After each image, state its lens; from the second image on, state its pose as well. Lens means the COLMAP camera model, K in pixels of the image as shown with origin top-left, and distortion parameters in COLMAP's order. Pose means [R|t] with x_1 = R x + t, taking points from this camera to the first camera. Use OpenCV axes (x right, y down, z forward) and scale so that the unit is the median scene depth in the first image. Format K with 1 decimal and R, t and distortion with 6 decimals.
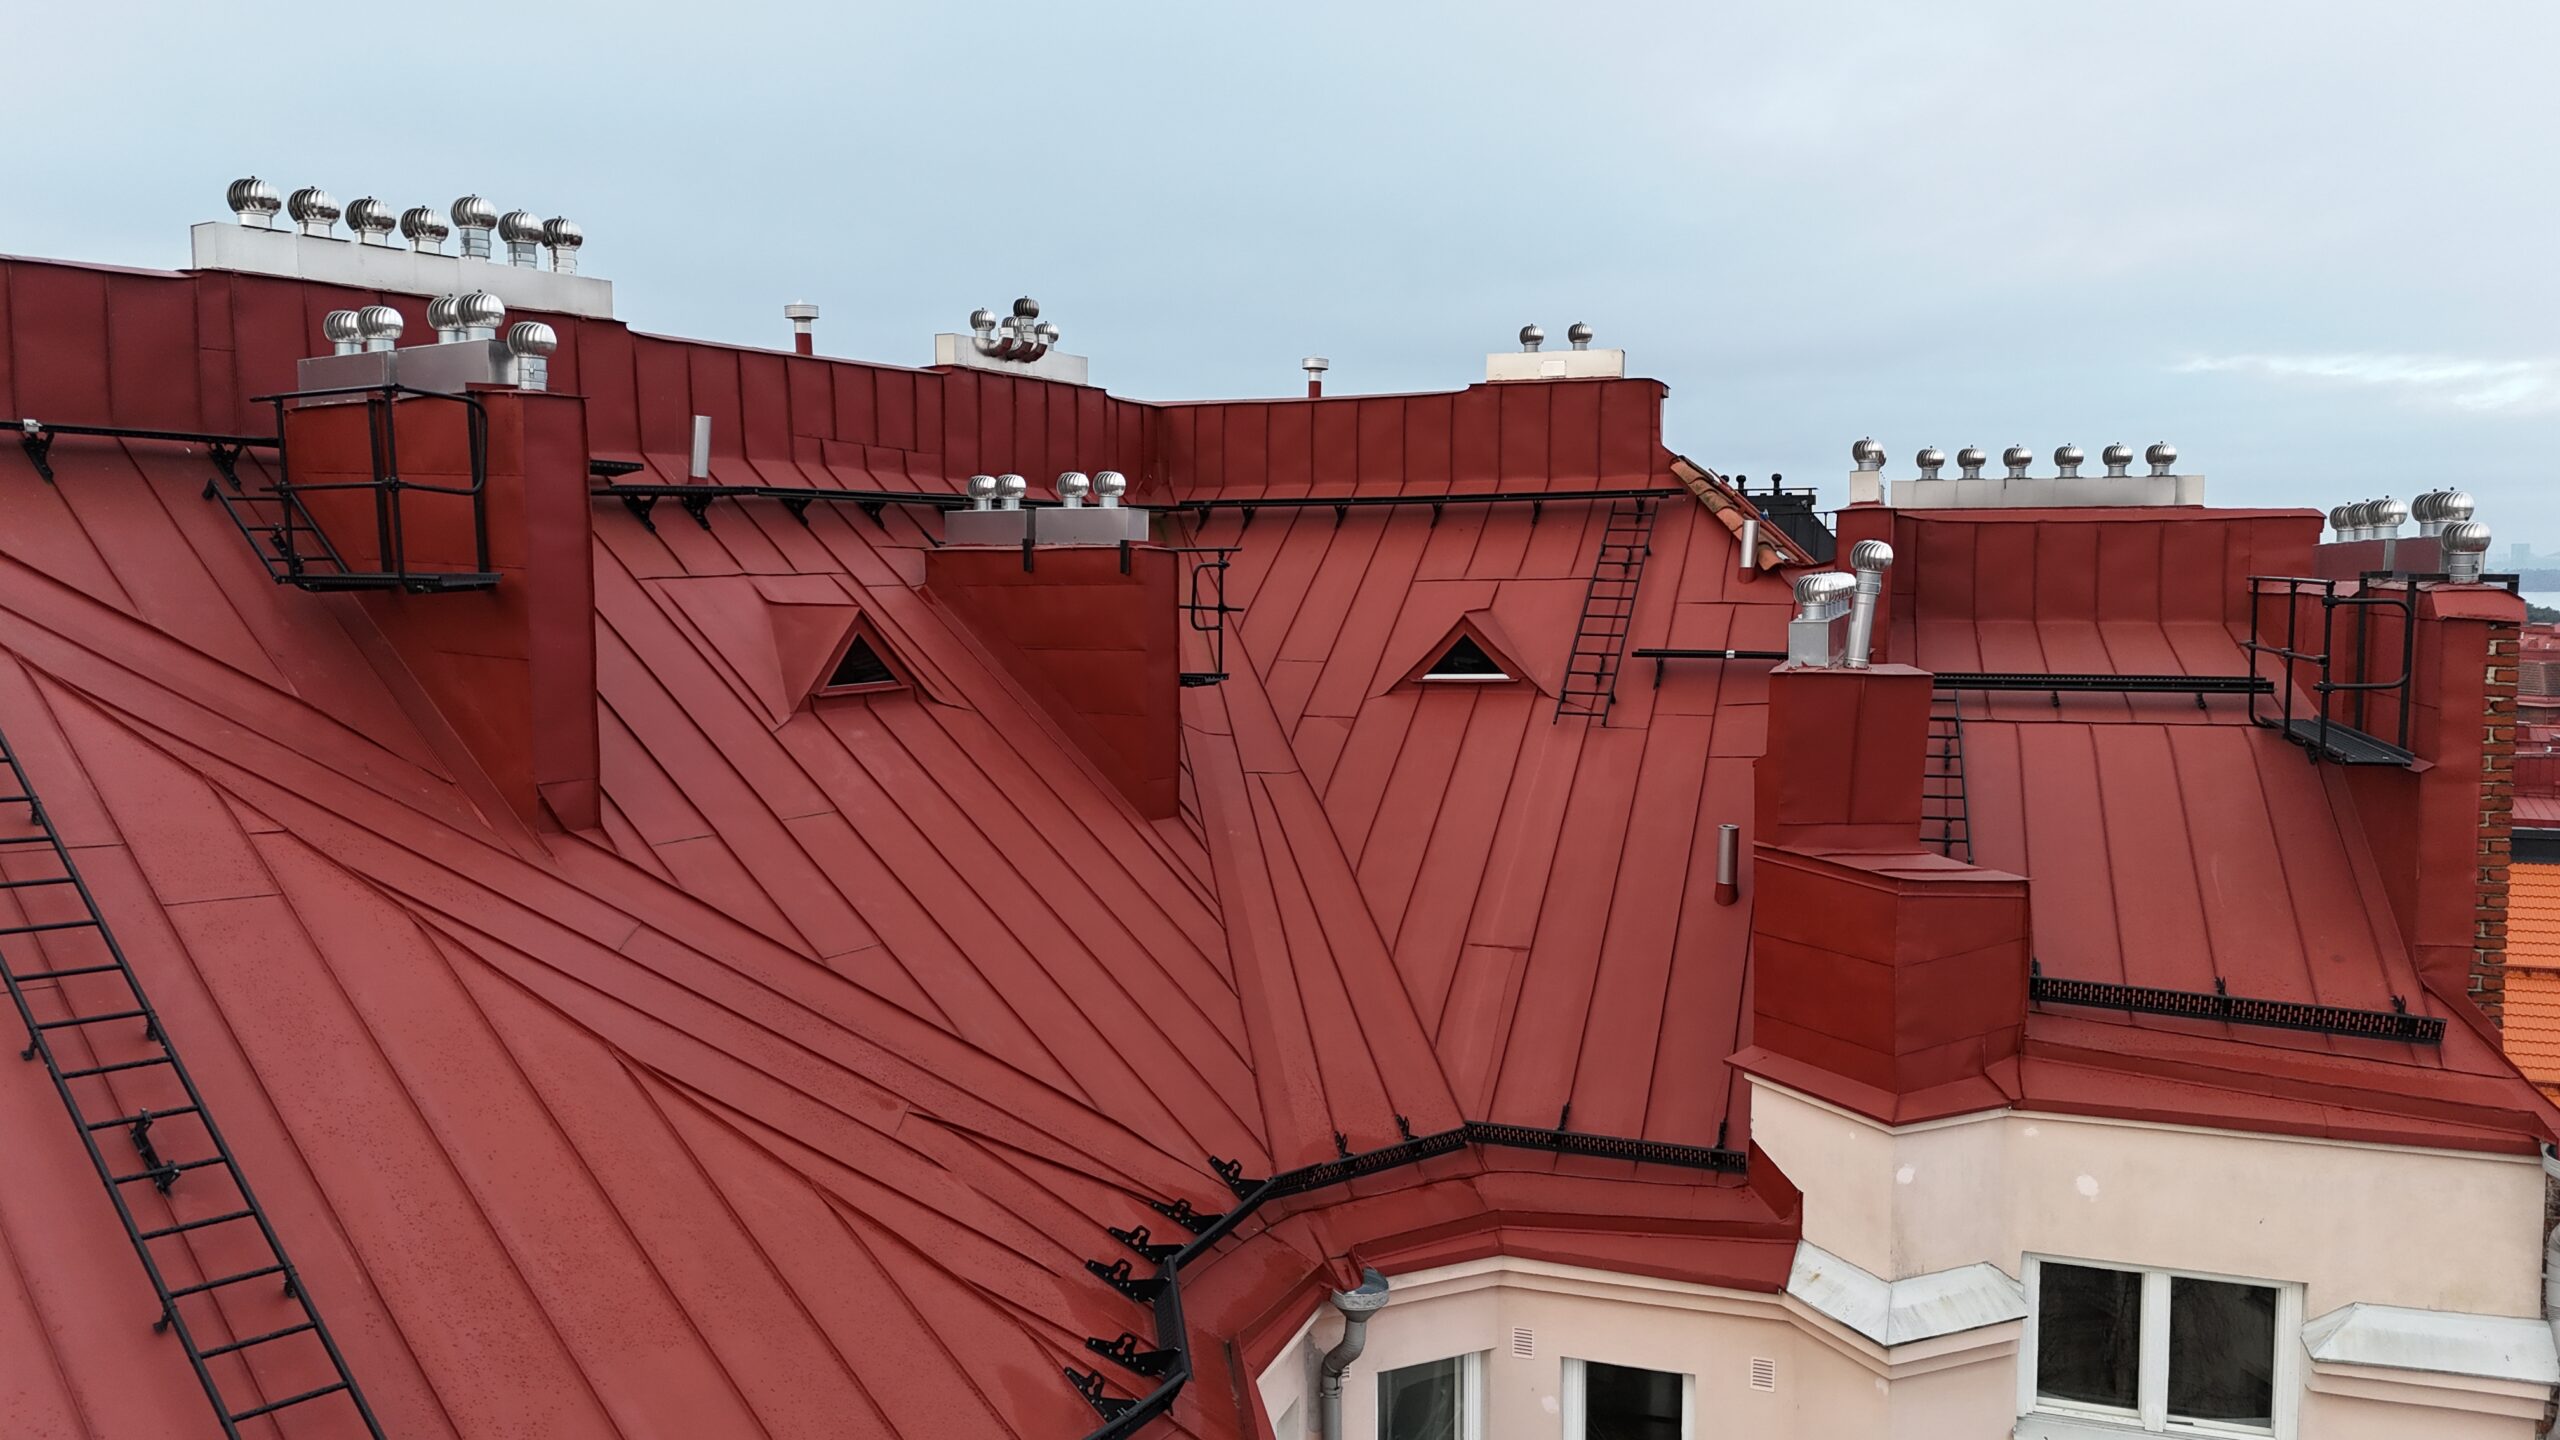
lens RADIAL K [[1881.2, 0, 1293.9], [0, 1881.2, 707.8], [0, 0, 1]] dist [0.085520, -0.093815]
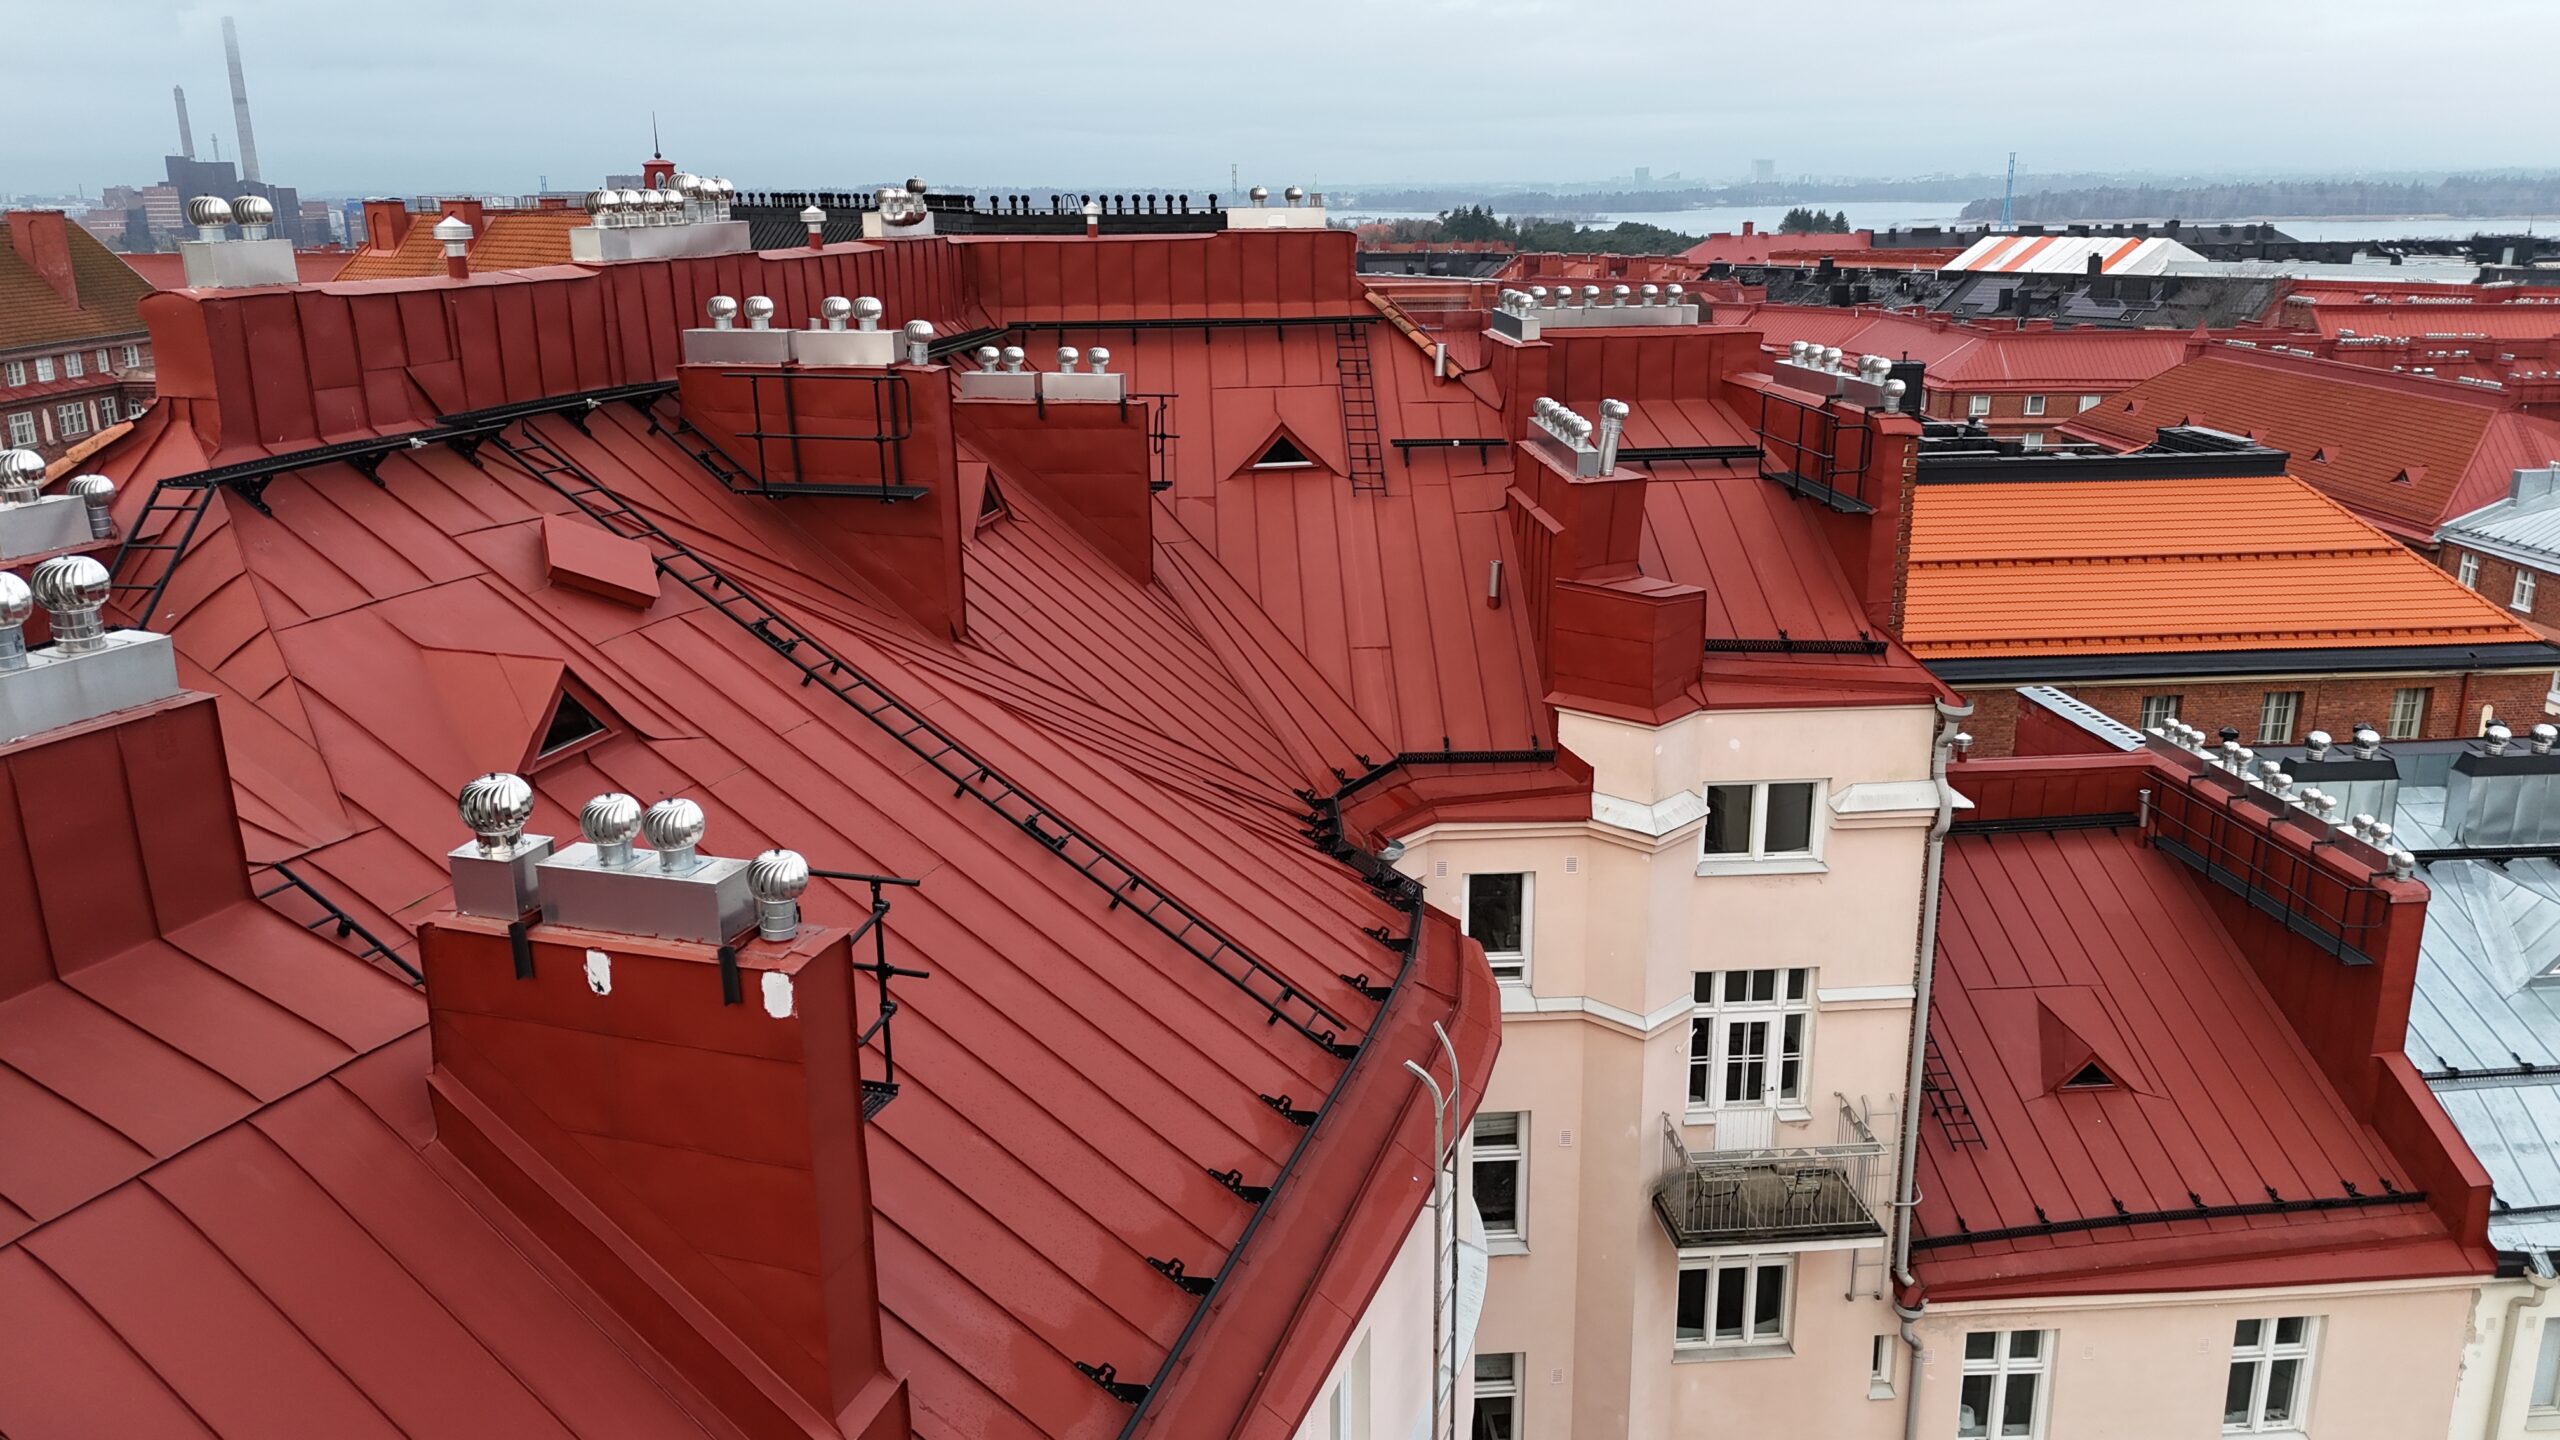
lens RADIAL K [[1866.5, 0, 1286.1], [0, 1866.5, 721.0], [0, 0, 1]] dist [0.085529, -0.075103]
pose [[0.925821, -0.110969, 0.361306, -0.546998], [0.037600, 0.978228, 0.204100, -0.141443], [-0.376088, -0.175375, 0.909836, -0.441741]]
